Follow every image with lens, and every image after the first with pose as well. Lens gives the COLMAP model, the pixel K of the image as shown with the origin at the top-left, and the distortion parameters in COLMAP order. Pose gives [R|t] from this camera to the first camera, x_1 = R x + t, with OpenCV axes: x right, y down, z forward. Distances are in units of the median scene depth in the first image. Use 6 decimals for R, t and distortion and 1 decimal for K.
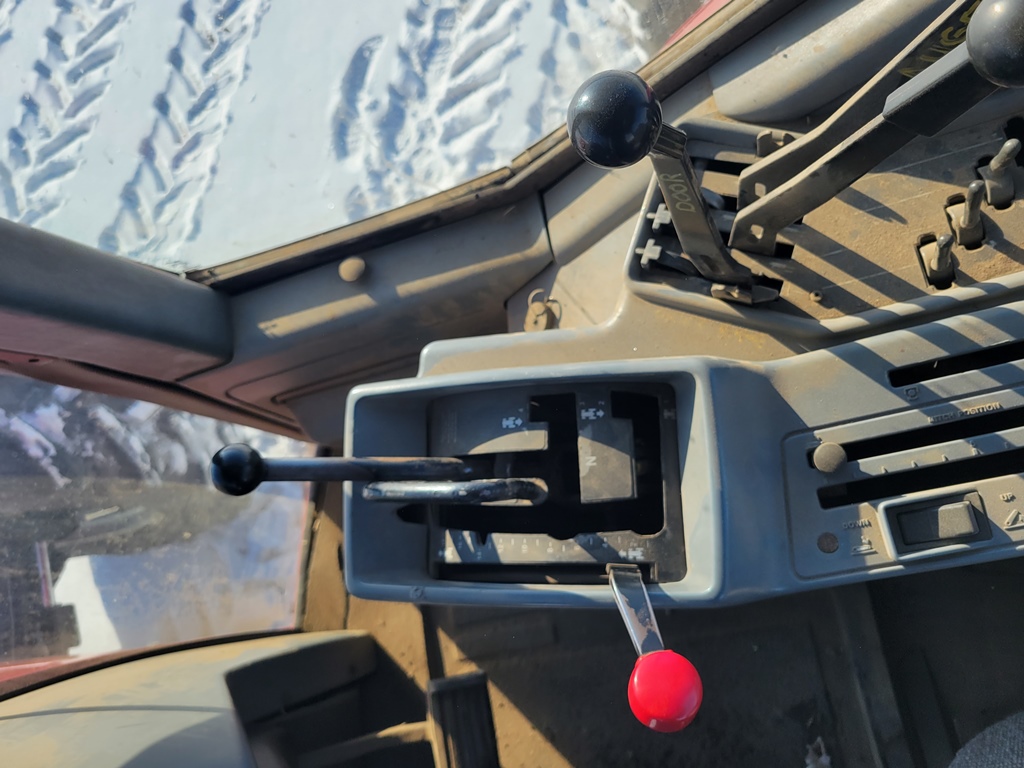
lens RADIAL K [[829.7, 0, 512.0], [0, 829.7, 384.0], [0, 0, 1]] dist [0.008392, 0.004345]
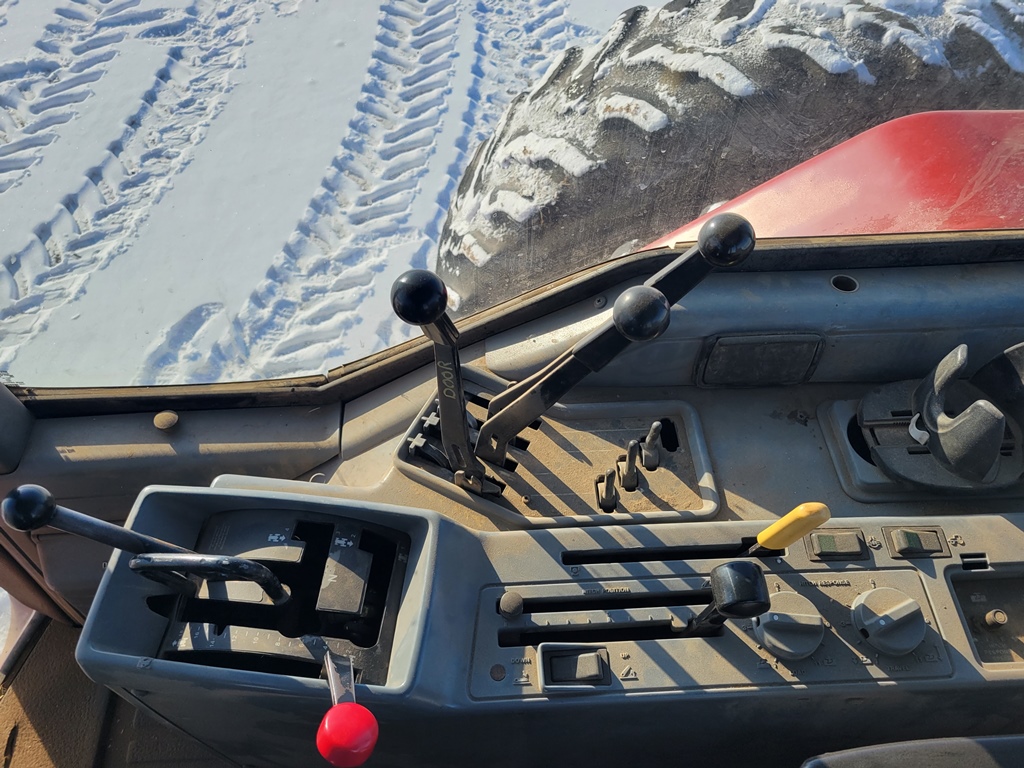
lens RADIAL K [[829.7, 0, 512.0], [0, 829.7, 384.0], [0, 0, 1]] dist [0.008392, 0.004345]
pose [[0.932291, 0.293927, 0.210808, -0.001308], [-0.186267, 0.889722, -0.416772, 0.303939], [-0.310061, 0.349286, 0.884229, -0.278574]]
